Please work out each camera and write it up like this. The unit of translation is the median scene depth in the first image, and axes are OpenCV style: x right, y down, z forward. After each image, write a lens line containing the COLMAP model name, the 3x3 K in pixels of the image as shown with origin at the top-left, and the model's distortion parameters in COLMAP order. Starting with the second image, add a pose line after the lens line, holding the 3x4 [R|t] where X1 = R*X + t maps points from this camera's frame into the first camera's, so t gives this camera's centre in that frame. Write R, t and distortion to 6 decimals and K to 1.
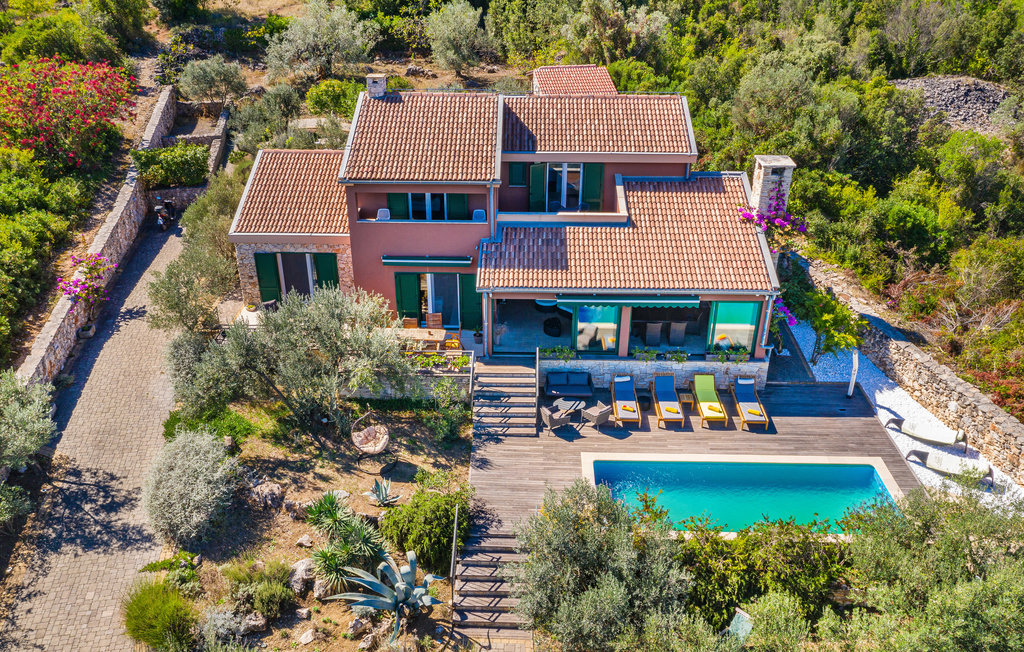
lens RADIAL K [[834.1, 0, 512.8], [0, 834.1, 333.5], [0, 0, 1]] dist [0.015035, -0.000500]
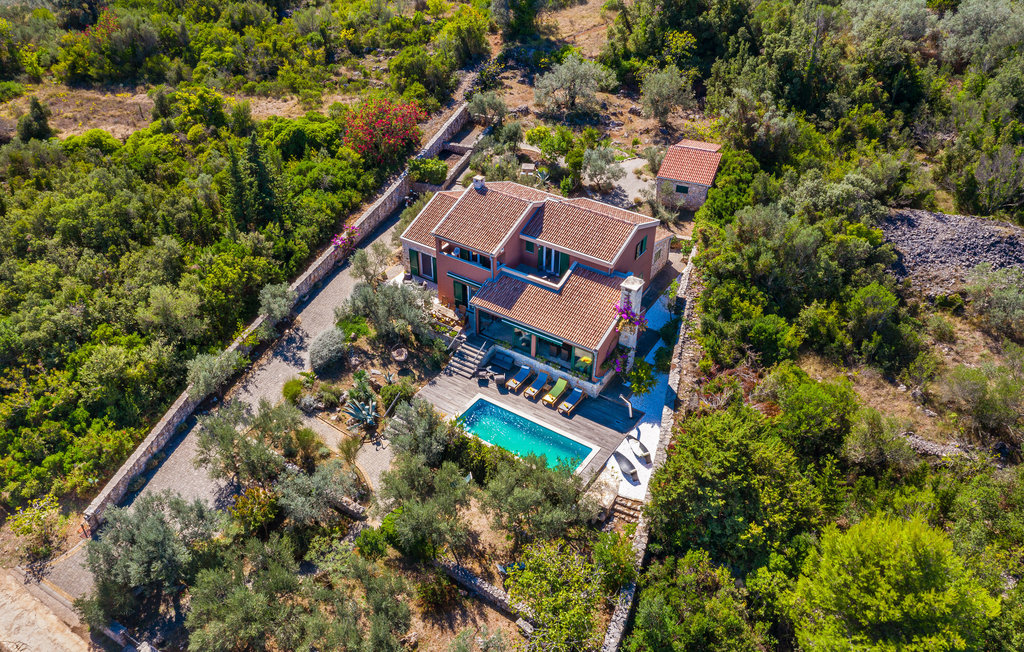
lens RADIAL K [[834.1, 0, 512.1], [0, 834.1, 320.7], [0, 0, 1]] dist [0.015035, -0.000500]
pose [[0.845092, 0.312854, -0.433523, 0.883801], [-0.252958, 0.948377, 0.191295, -0.402695], [0.470990, -0.051999, 0.880604, -0.720863]]
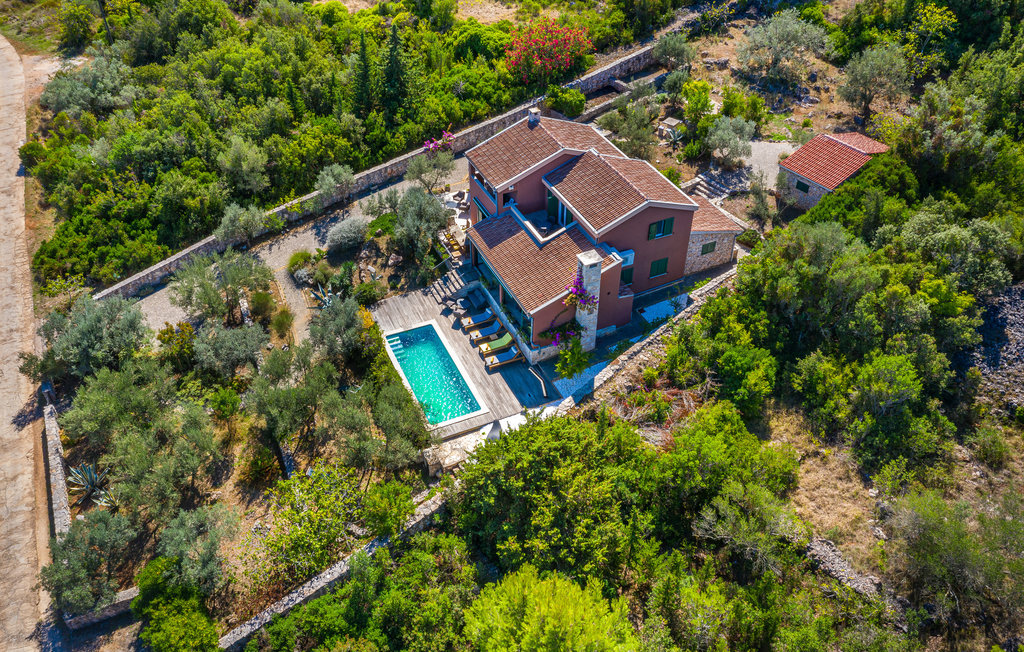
lens RADIAL K [[834.1, 0, 506.4], [0, 834.1, 321.9], [0, 0, 1]] dist [0.015035, -0.000500]
pose [[0.431585, 0.573380, -0.696398, 1.416741], [-0.414697, 0.811697, 0.411308, -0.691979], [0.801100, 0.111280, 0.588095, -0.082053]]
